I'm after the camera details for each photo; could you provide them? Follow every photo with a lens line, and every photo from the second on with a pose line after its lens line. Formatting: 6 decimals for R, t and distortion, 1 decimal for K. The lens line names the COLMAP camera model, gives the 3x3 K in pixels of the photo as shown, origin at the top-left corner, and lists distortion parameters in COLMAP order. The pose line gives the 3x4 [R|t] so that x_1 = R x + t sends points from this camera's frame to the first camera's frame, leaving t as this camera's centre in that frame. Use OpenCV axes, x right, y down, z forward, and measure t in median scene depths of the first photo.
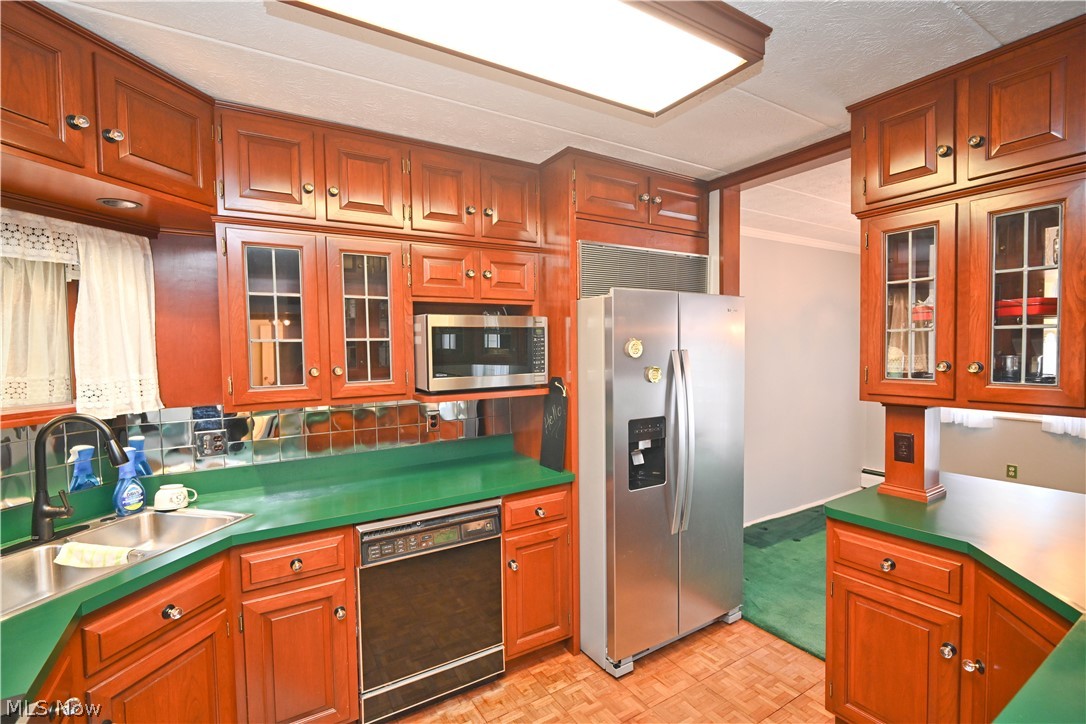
lens RADIAL K [[499.1, 0, 545.9], [0, 499.1, 366.0], [0, 0, 1]] dist [-0.008466, -0.000737]
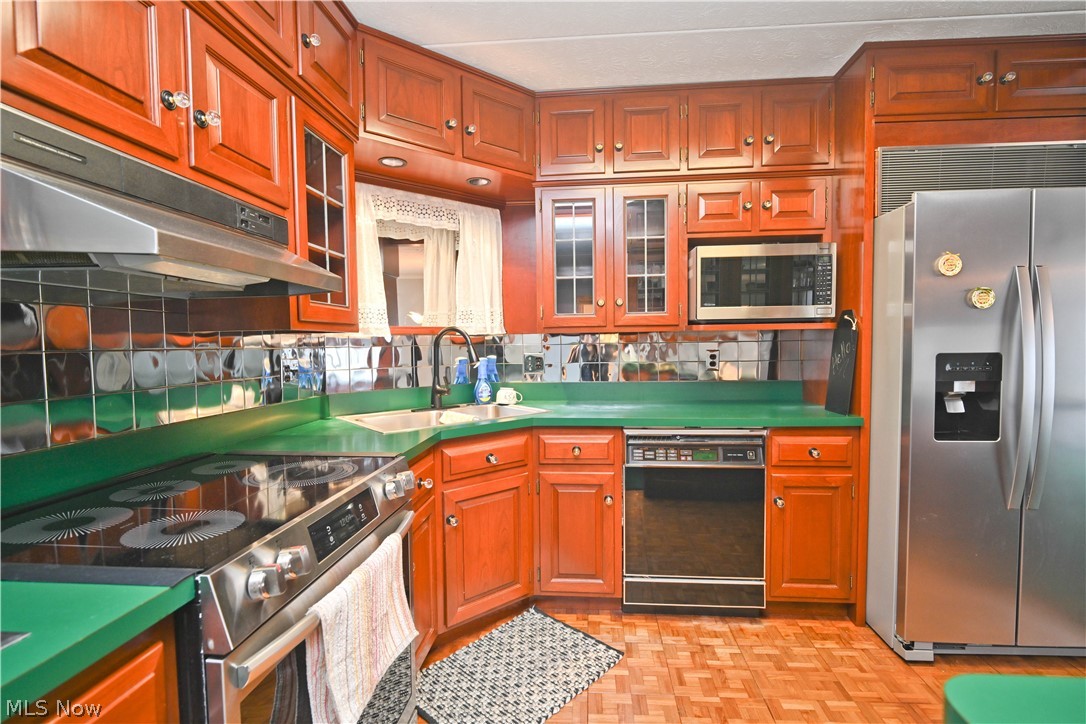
lens RADIAL K [[501.8, 0, 555.1], [0, 501.8, 363.3], [0, 0, 1]] dist [-0.007637, -0.001114]
pose [[0.803696, 0.030748, -0.594246, 0.150845], [-0.025544, 0.999526, 0.017172, 0.127546], [0.594492, 0.001378, 0.804100, -0.028556]]
